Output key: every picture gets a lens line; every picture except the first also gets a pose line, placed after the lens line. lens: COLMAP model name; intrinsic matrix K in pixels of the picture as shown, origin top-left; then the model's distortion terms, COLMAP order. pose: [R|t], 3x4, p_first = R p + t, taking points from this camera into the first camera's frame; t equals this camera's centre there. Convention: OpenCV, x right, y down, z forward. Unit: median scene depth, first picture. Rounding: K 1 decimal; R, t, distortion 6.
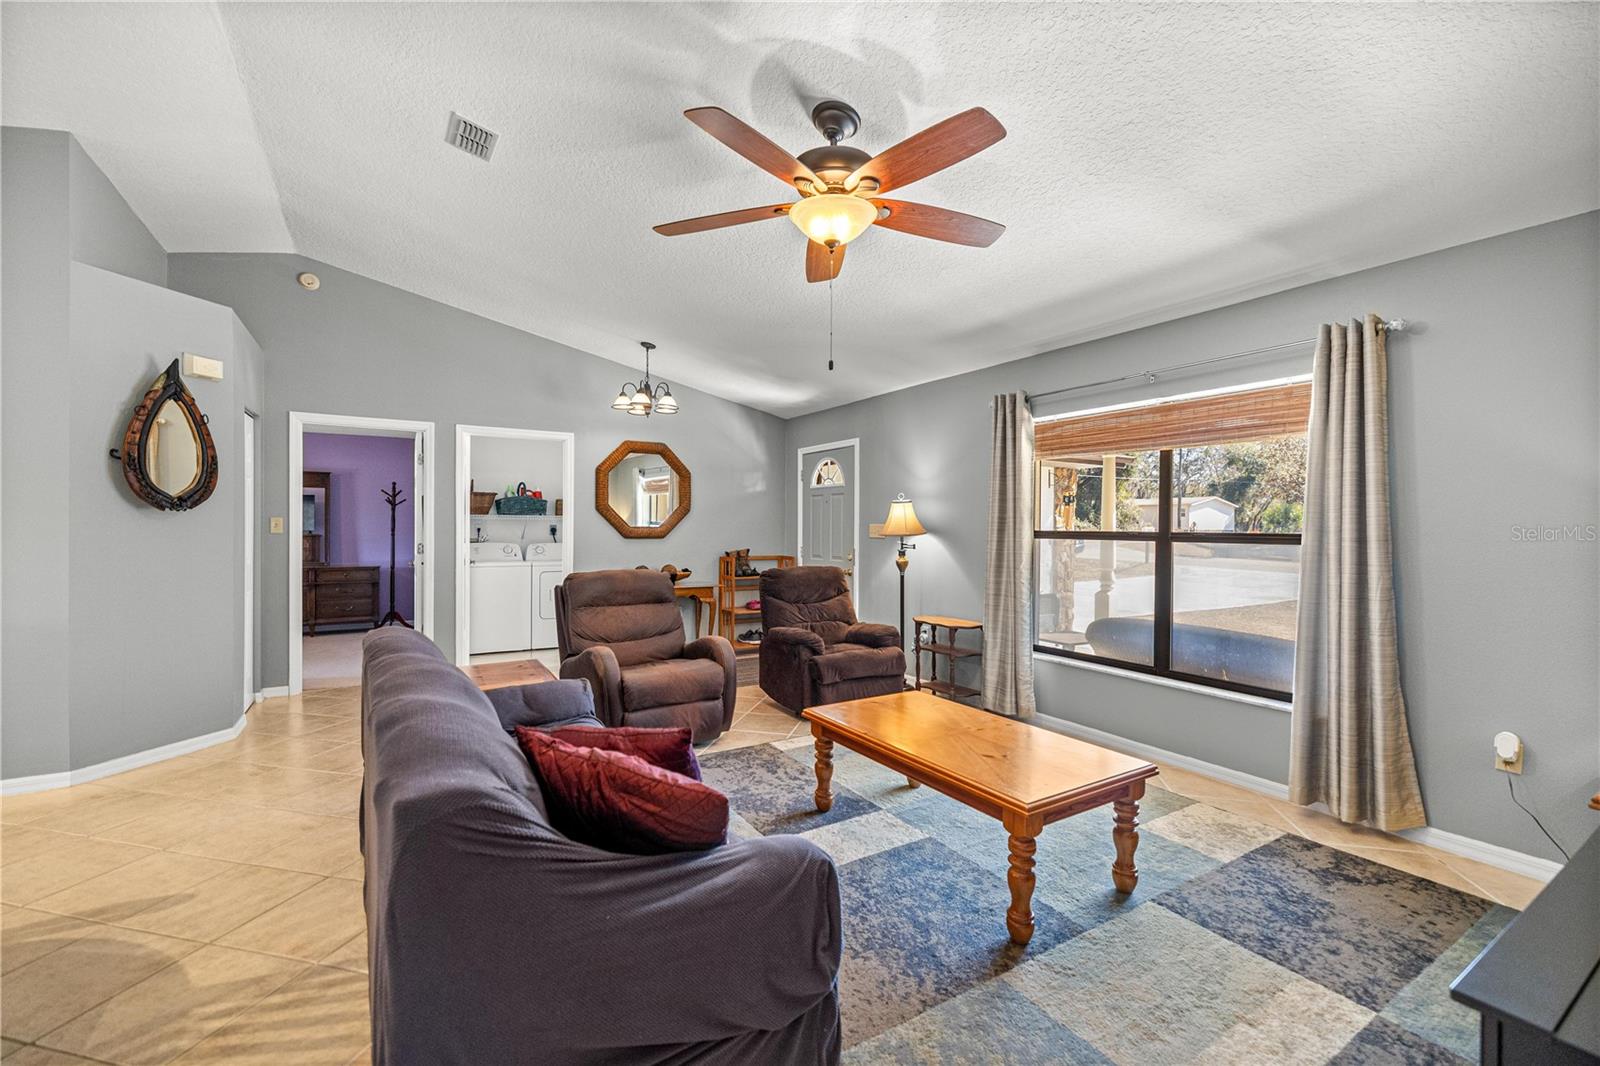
lens RADIAL K [[663.8, 0, 794.8], [0, 663.8, 530.5], [0, 0, 1]] dist [0.001643, -0.000609]
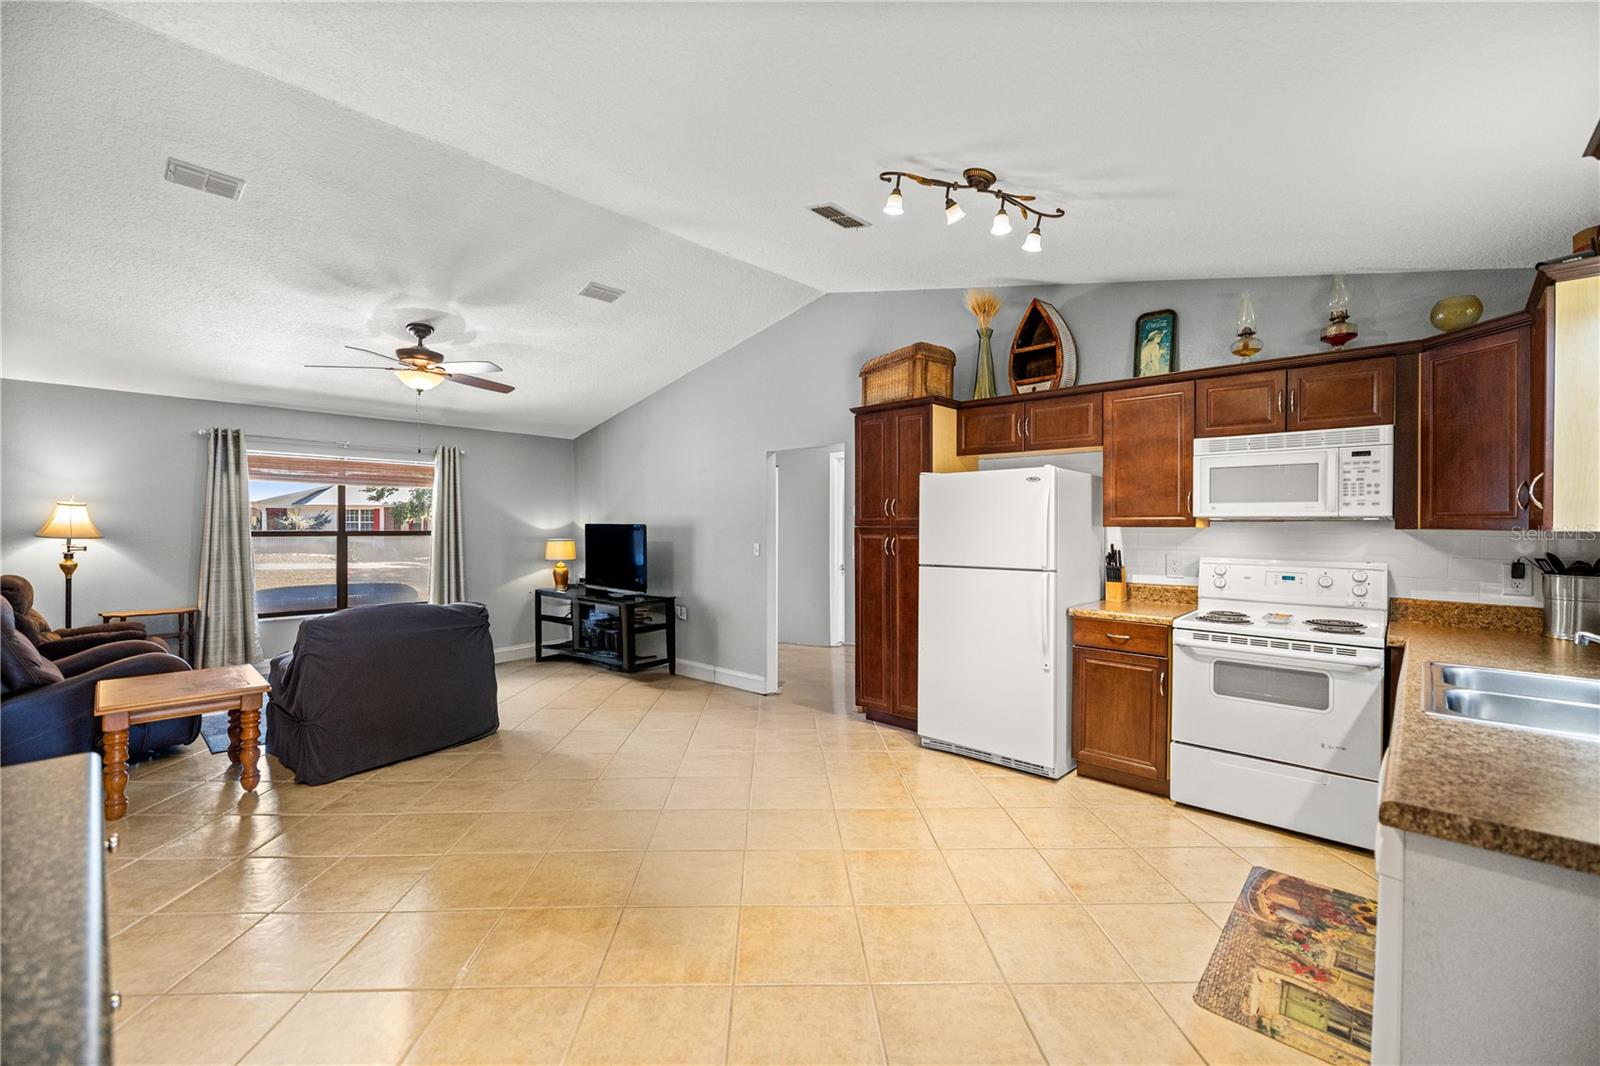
lens RADIAL K [[663.8, 0, 796.4], [0, 663.8, 530.1], [0, 0, 1]] dist [0.001643, -0.000609]
pose [[-0.254095, -0.014852, 0.967065, -1.467255], [-0.001300, 0.999886, 0.015014, -0.028503], [-0.967178, 0.002558, -0.254085, 0.277949]]
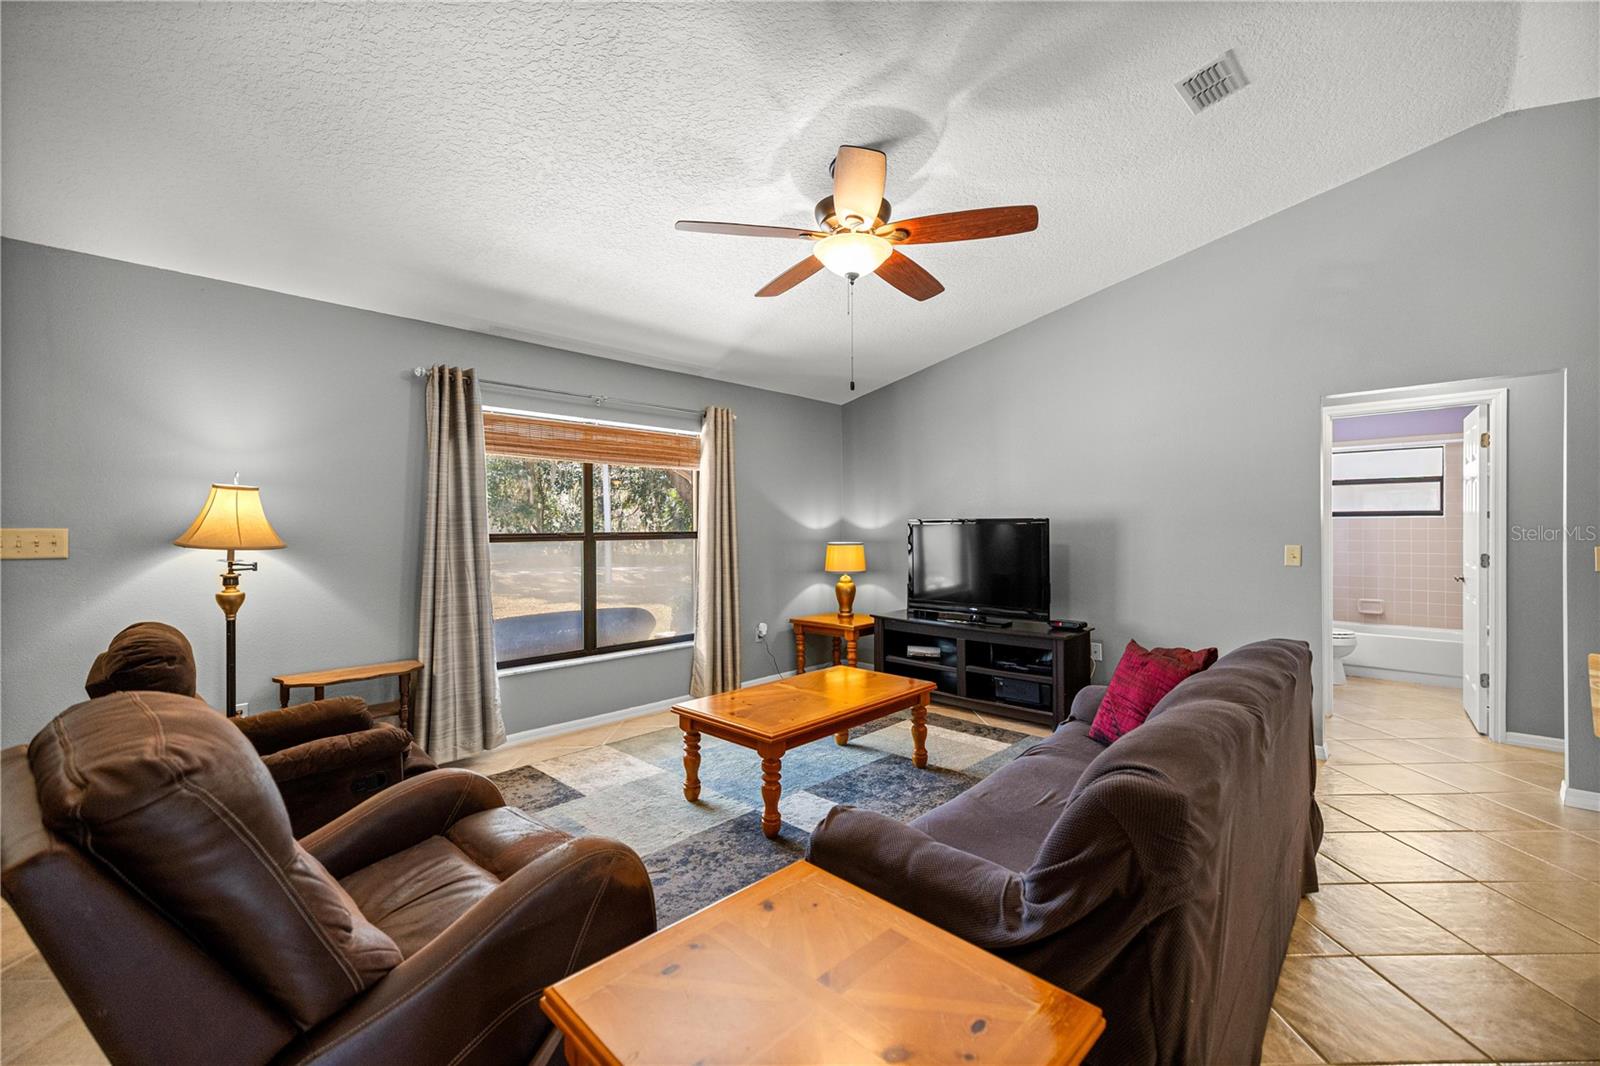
lens RADIAL K [[663.8, 0, 802.1], [0, 663.8, 530.6], [0, 0, 1]] dist [0.001643, -0.000609]
pose [[-0.242137, -0.010578, 0.970184, -0.677064], [0.009233, 0.999870, 0.013206, -0.014444], [-0.970198, 0.012155, -0.242008, 0.917676]]
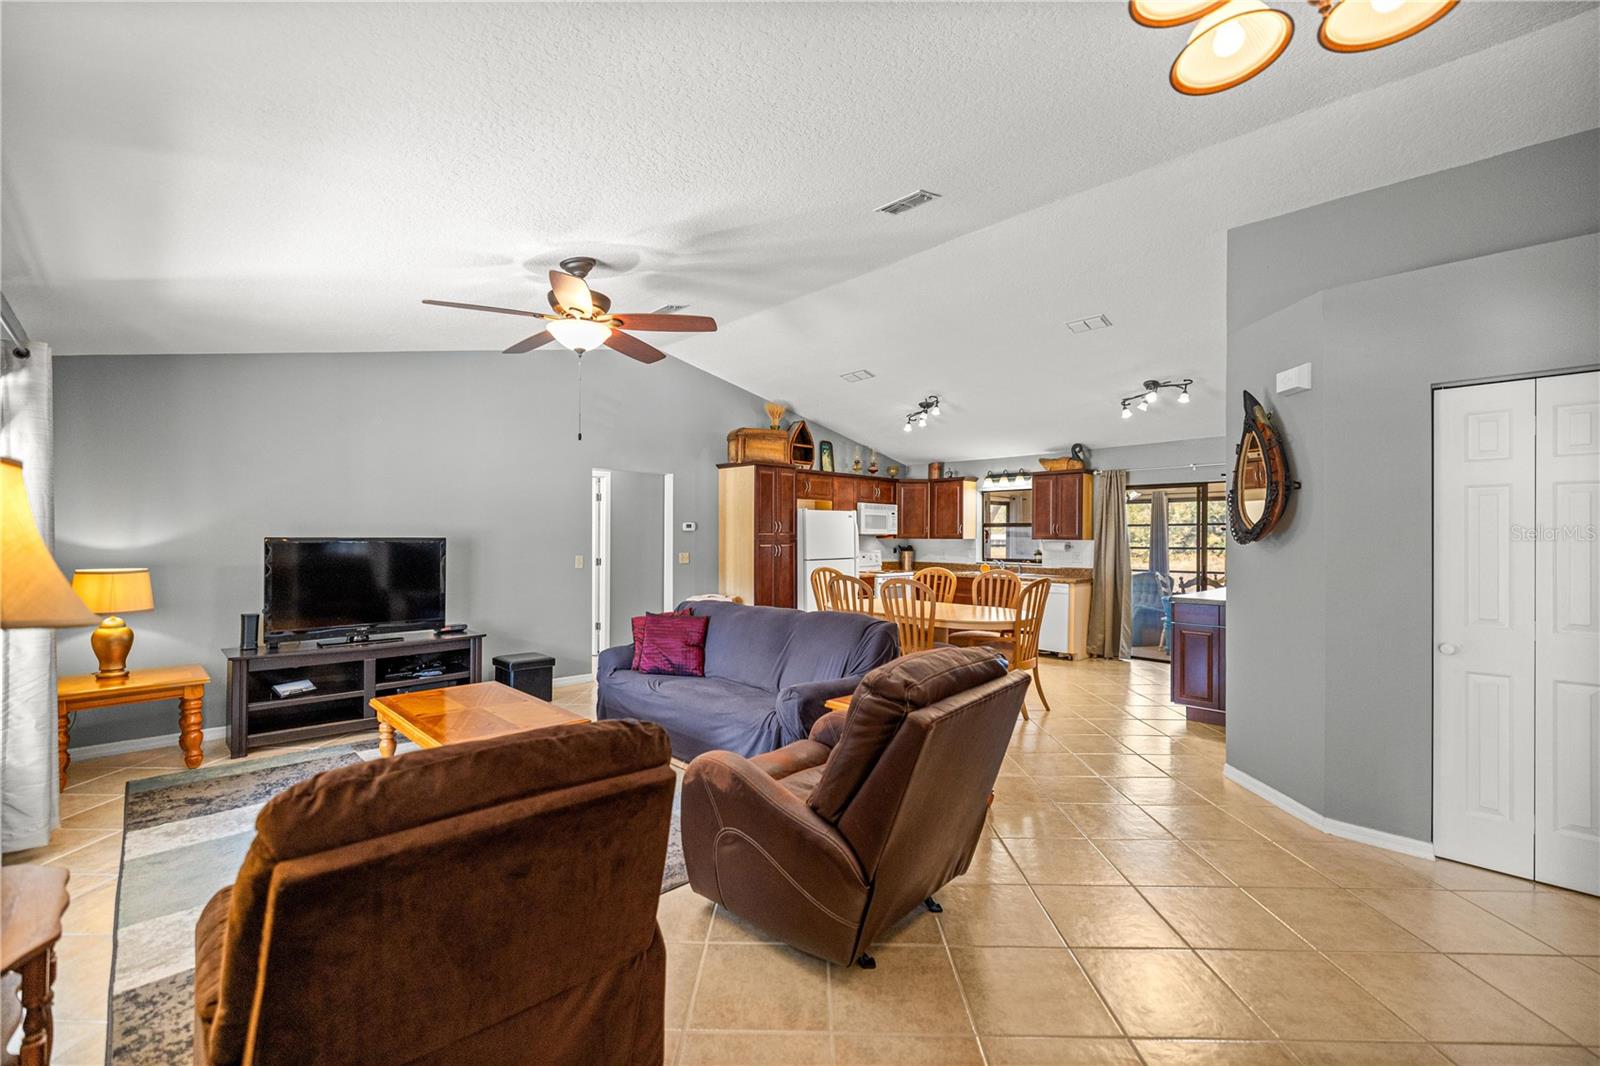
lens RADIAL K [[663.8, 0, 803.5], [0, 663.8, 535.5], [0, 0, 1]] dist [0.001643, -0.000609]
pose [[-0.977230, -0.013085, -0.211781, -0.076081], [-0.014727, 0.999872, 0.006174, -0.039955], [0.211673, 0.009152, -0.977298, 1.680541]]
